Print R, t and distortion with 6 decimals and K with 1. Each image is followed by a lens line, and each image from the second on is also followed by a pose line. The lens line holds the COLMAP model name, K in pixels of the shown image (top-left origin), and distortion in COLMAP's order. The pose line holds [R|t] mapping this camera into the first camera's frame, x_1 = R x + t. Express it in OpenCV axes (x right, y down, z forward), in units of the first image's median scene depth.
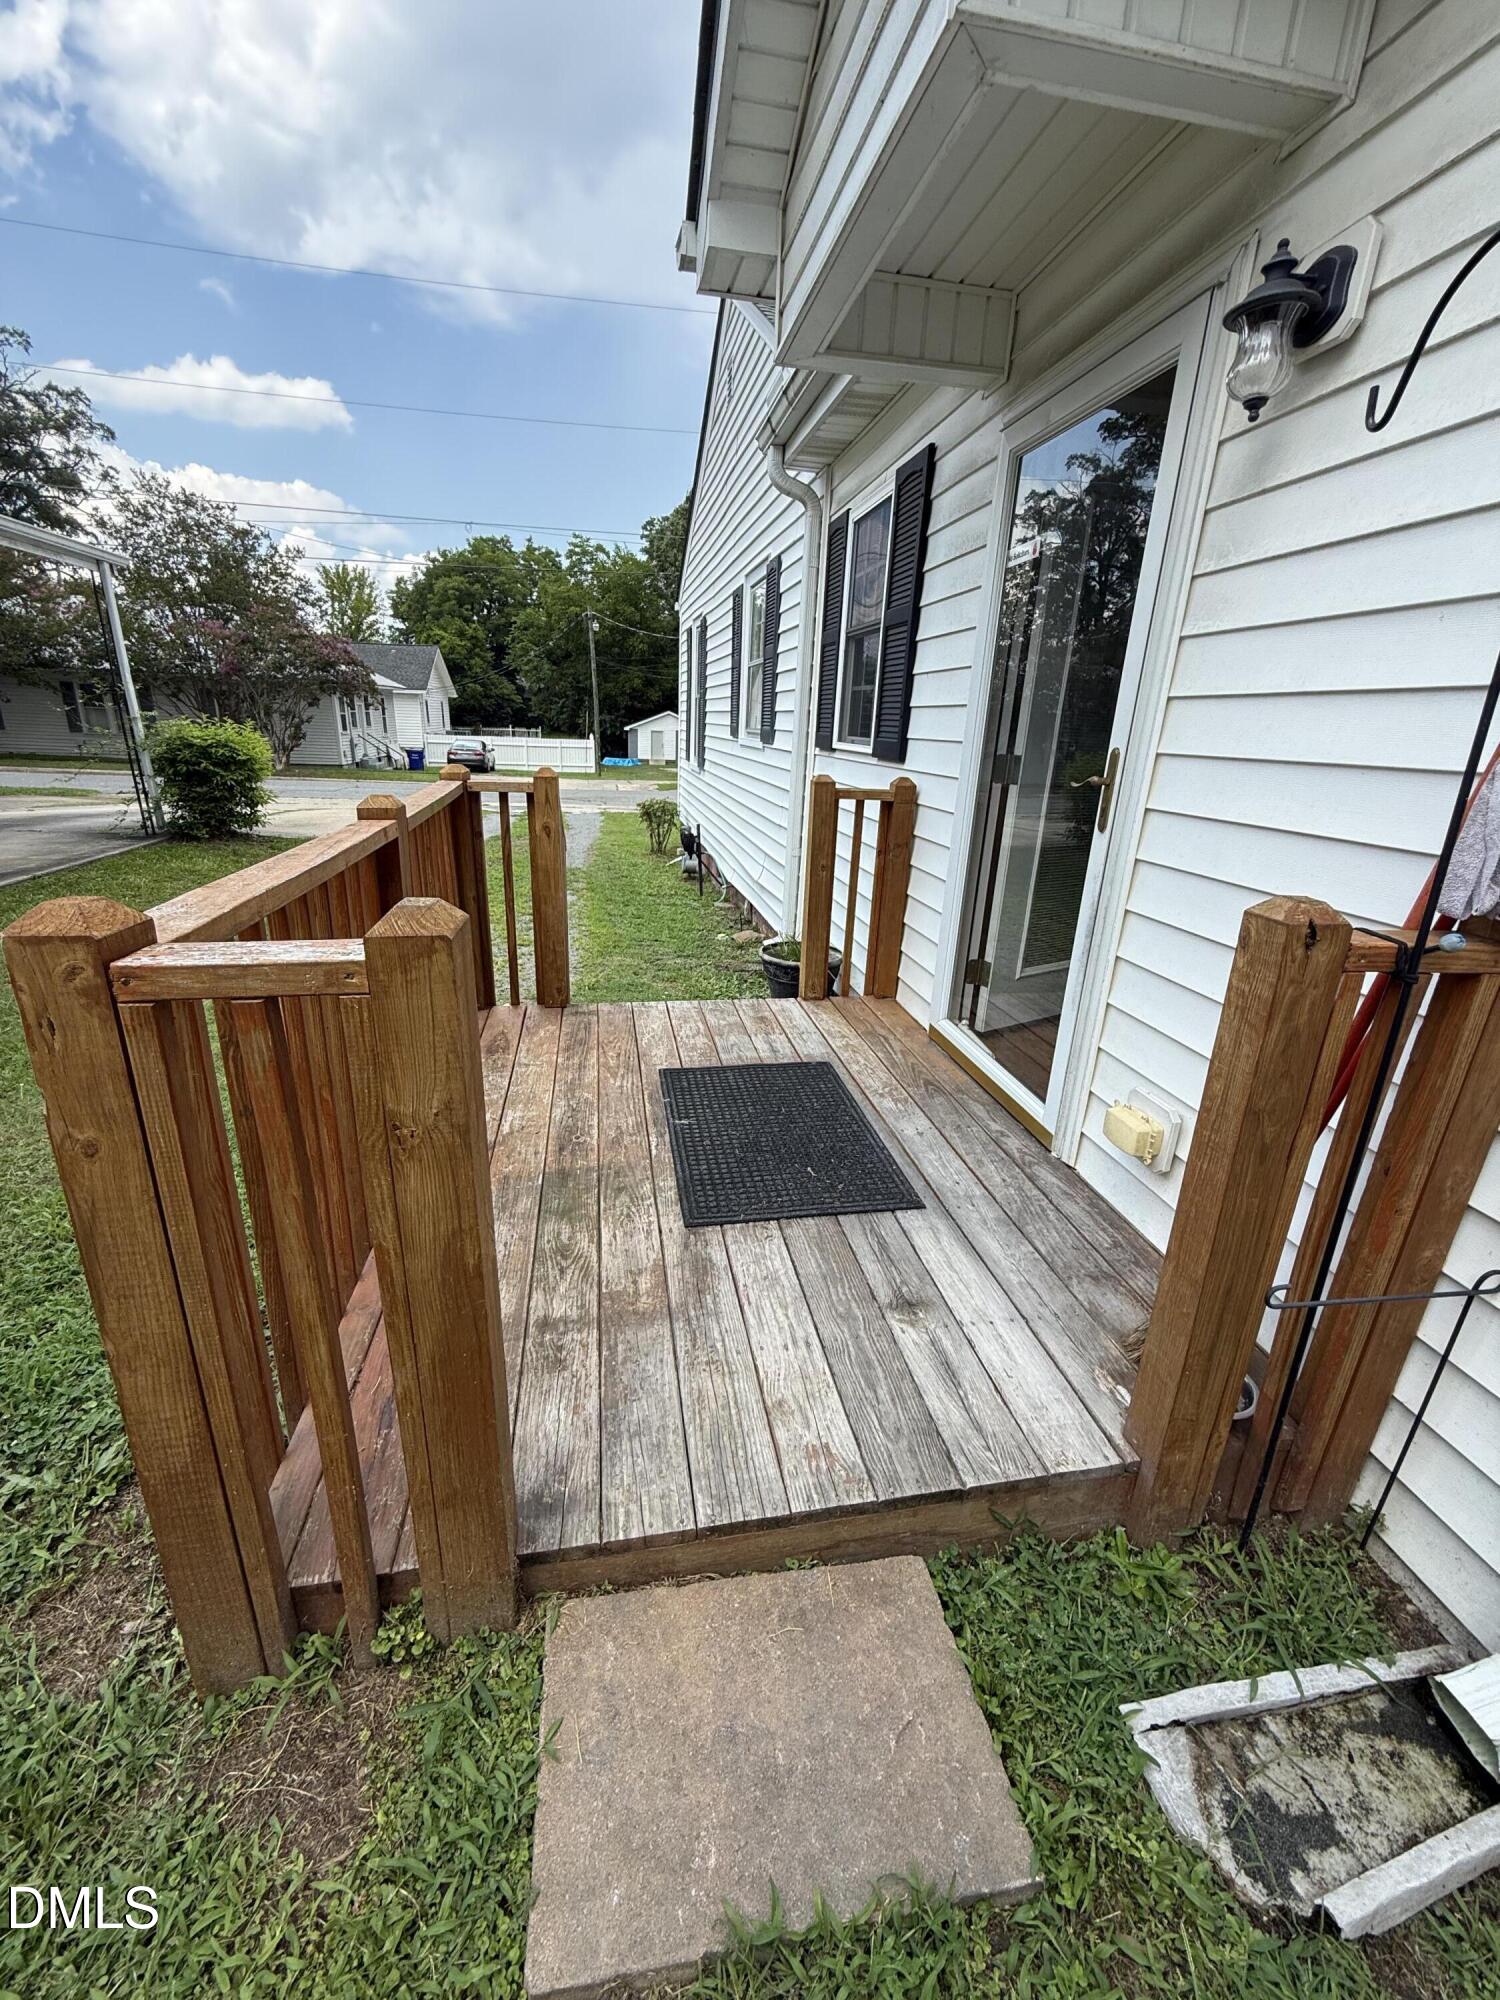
lens RADIAL K [[808.8, 0, 744.8], [0, 808.8, 997.6], [0, 0, 1]] dist [-0.001108, -0.000485]
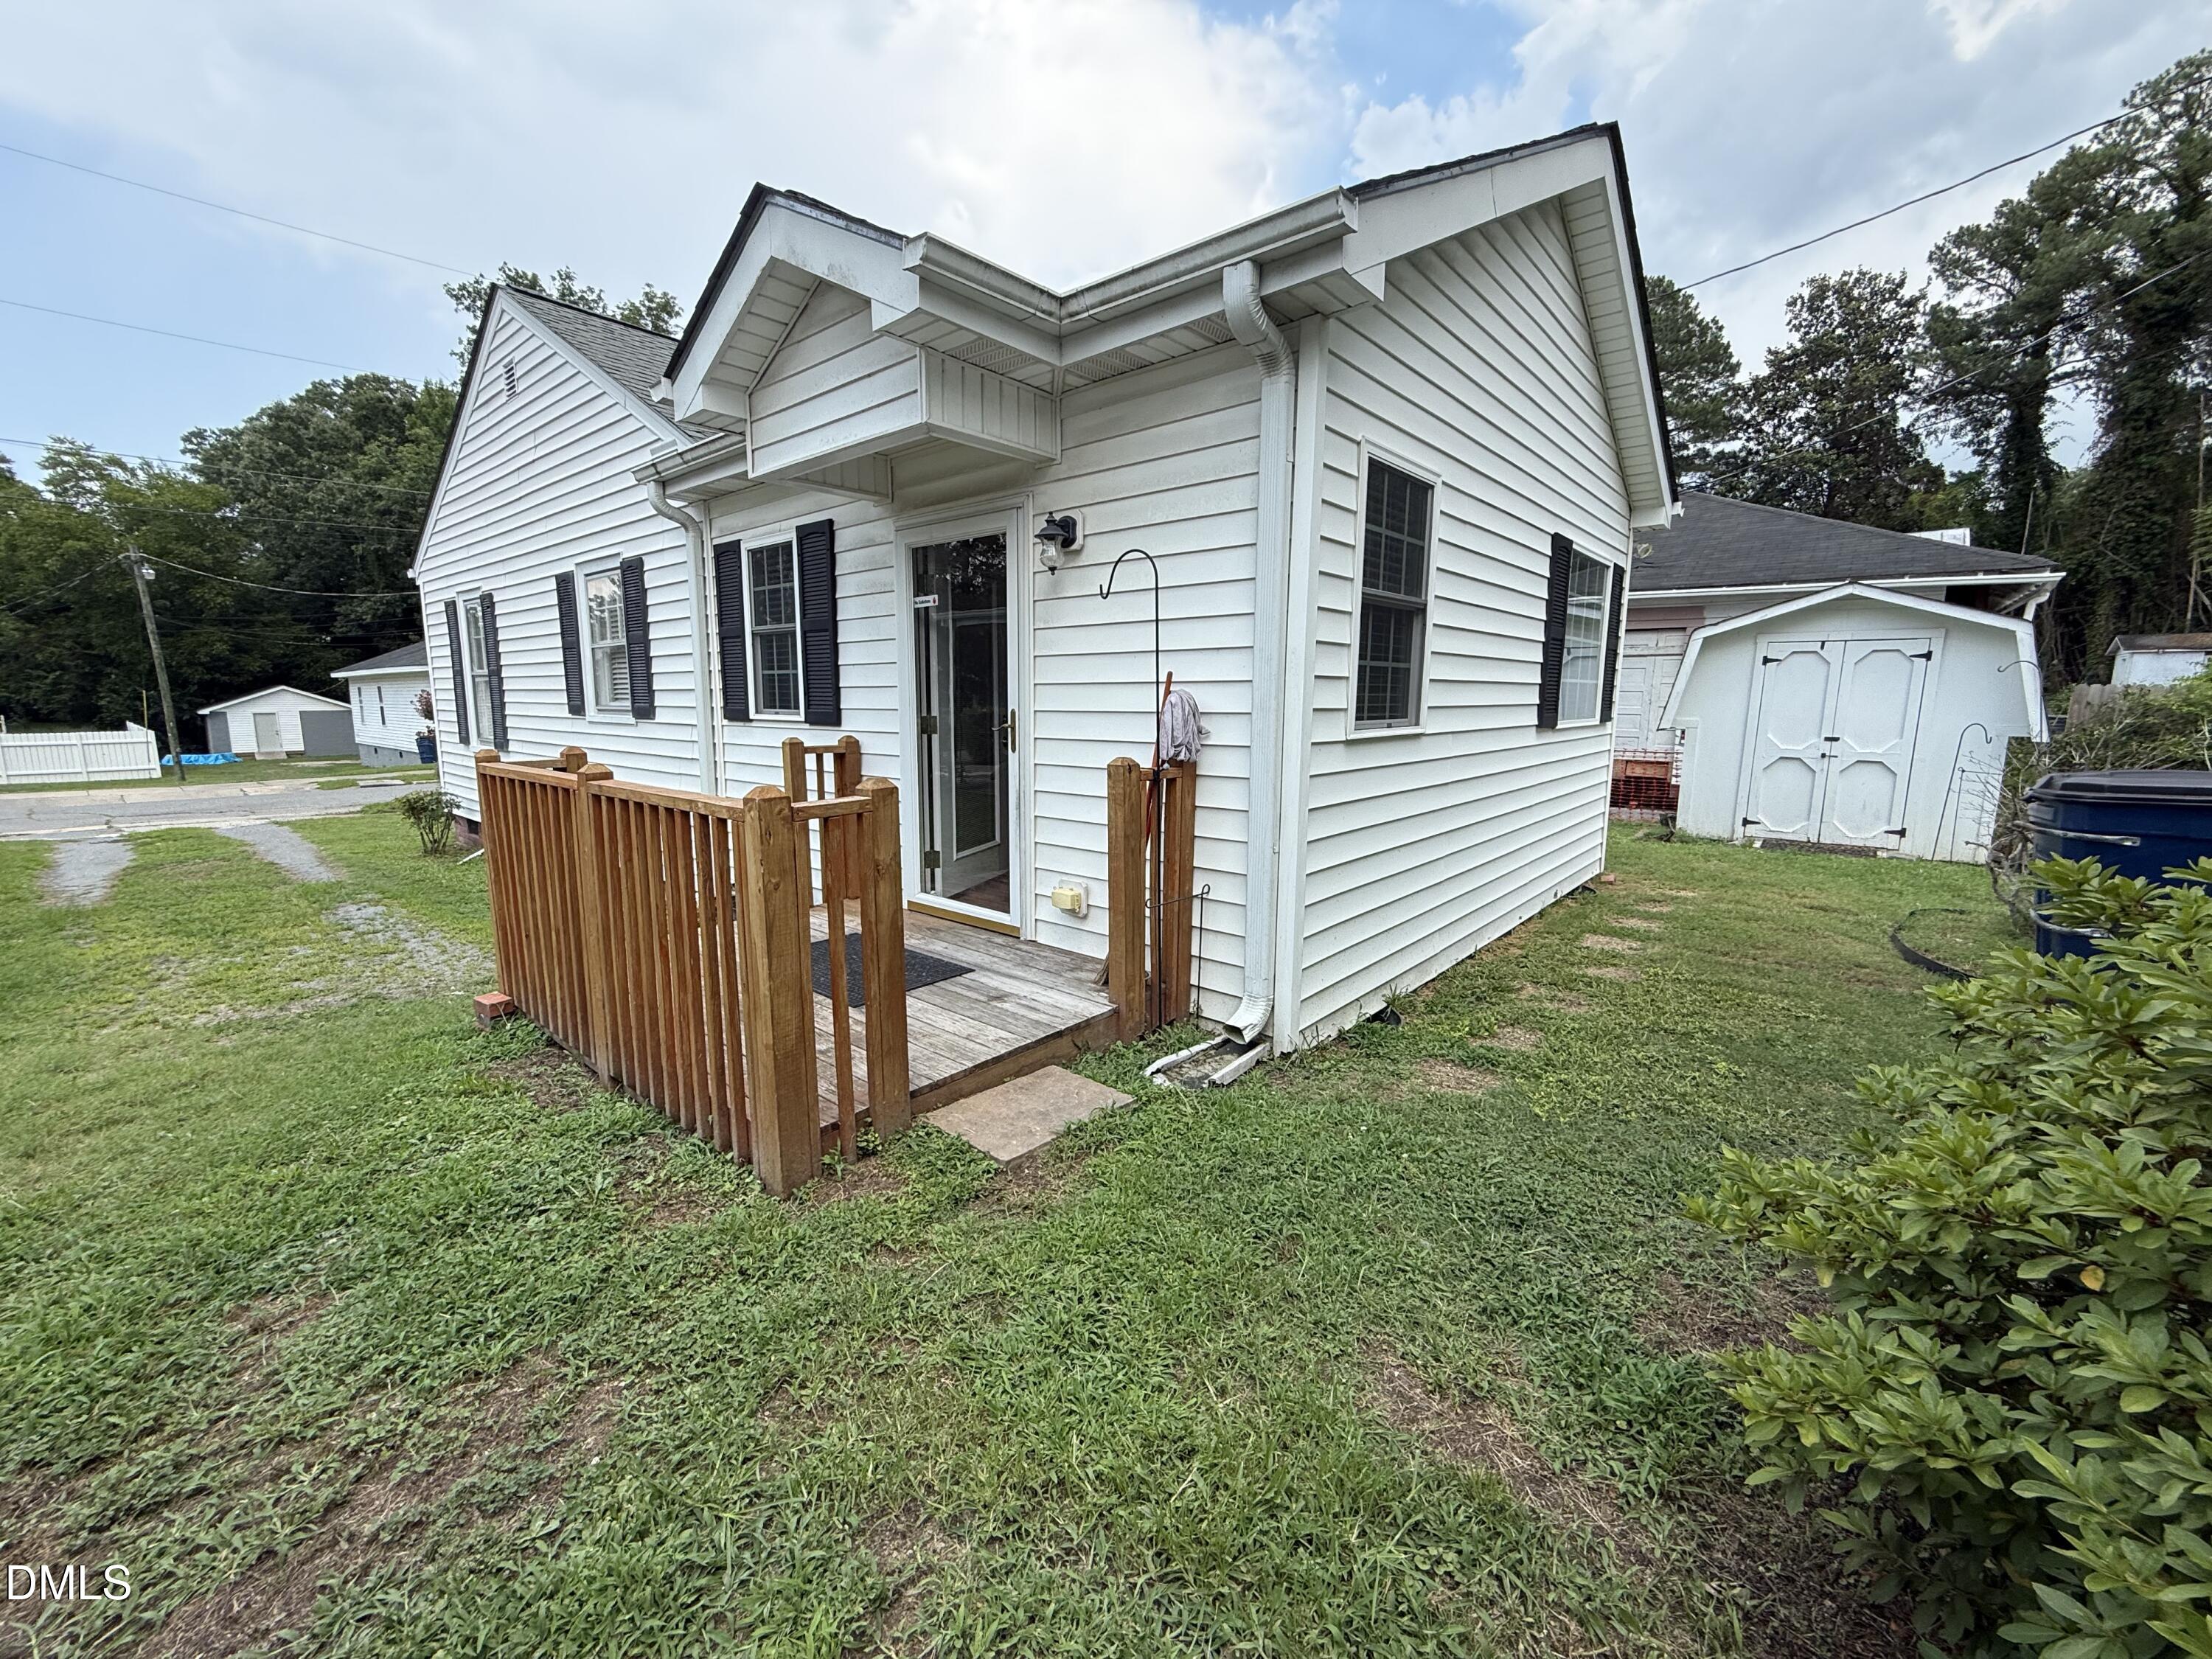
lens RADIAL K [[894.5, 0, 1110.7], [0, 894.5, 836.3], [0, 0, 1]] dist [-0.001108, -0.000485]
pose [[0.779469, -0.134090, 0.611922, -0.667138], [0.229180, 0.970145, -0.079343, 0.196372], [-0.583014, 0.202086, 0.786928, -0.711171]]
